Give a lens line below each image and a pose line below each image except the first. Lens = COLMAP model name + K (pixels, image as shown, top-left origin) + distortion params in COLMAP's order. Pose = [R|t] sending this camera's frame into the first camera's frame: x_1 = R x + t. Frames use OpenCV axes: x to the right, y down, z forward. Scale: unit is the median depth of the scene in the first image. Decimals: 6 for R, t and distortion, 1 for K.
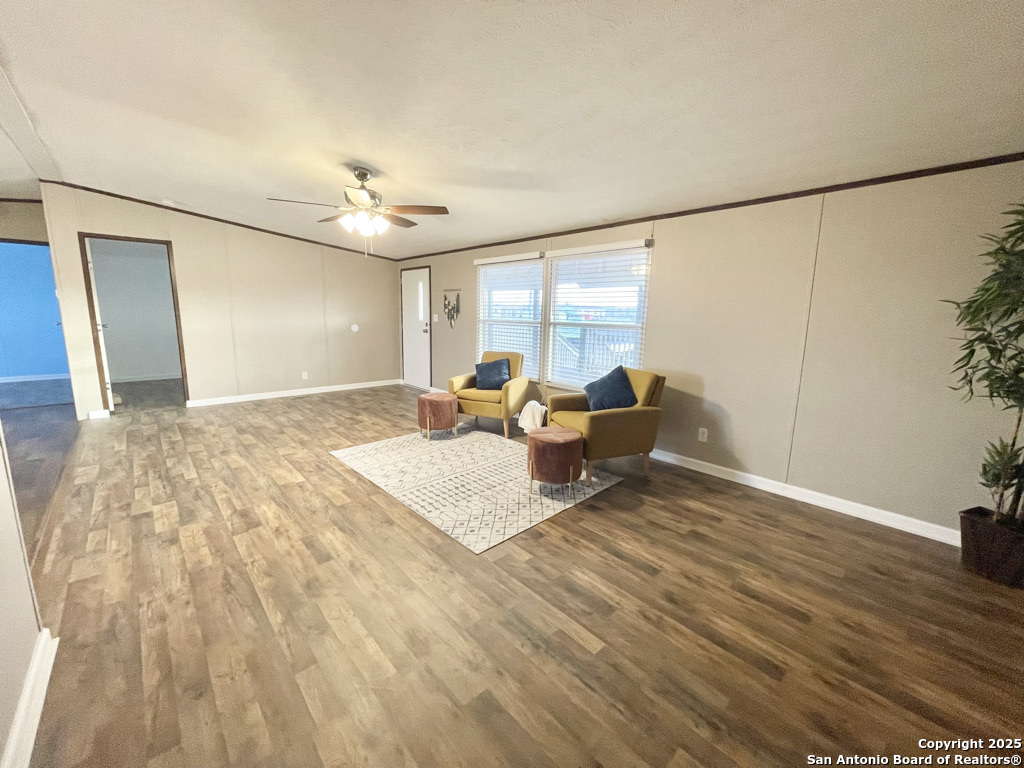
lens RADIAL K [[411.7, 0, 509.0], [0, 411.7, 386.6], [0, 0, 1]] dist [-0.000375, -0.000003]
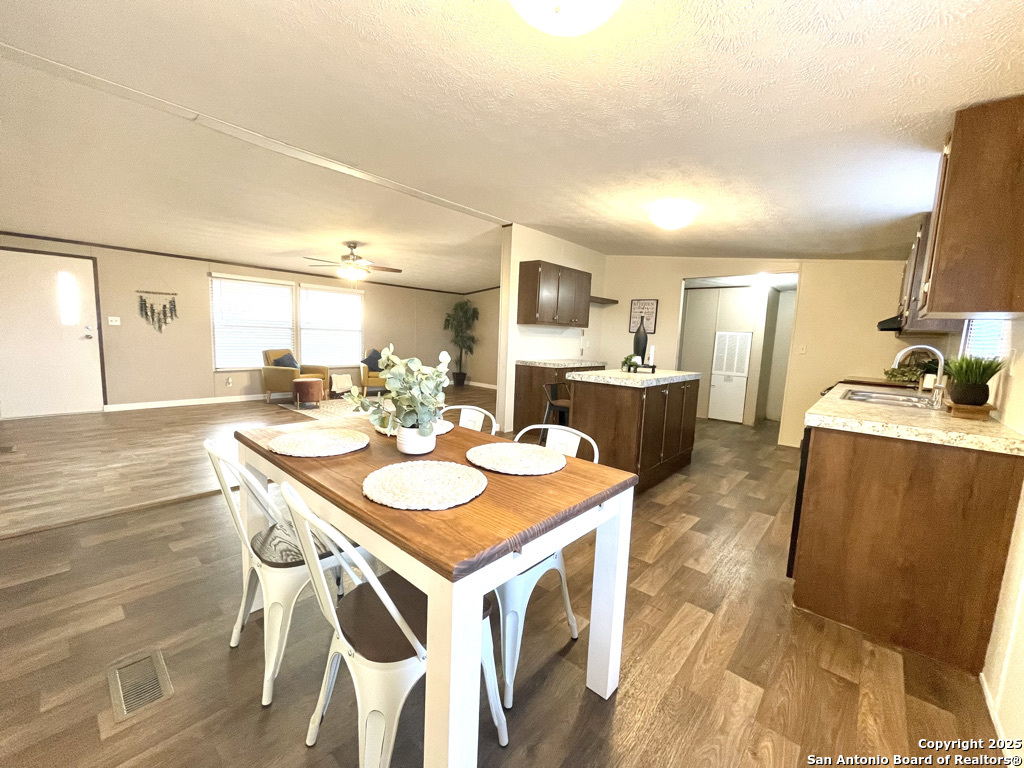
lens RADIAL K [[411.7, 0, 512.1], [0, 411.7, 383.1], [0, 0, 1]] dist [-0.000375, -0.000003]
pose [[-0.096137, -0.140720, 0.985371, -1.208161], [0.127526, 0.980056, 0.152403, -0.071785], [-0.987165, 0.140312, -0.076274, 0.296120]]
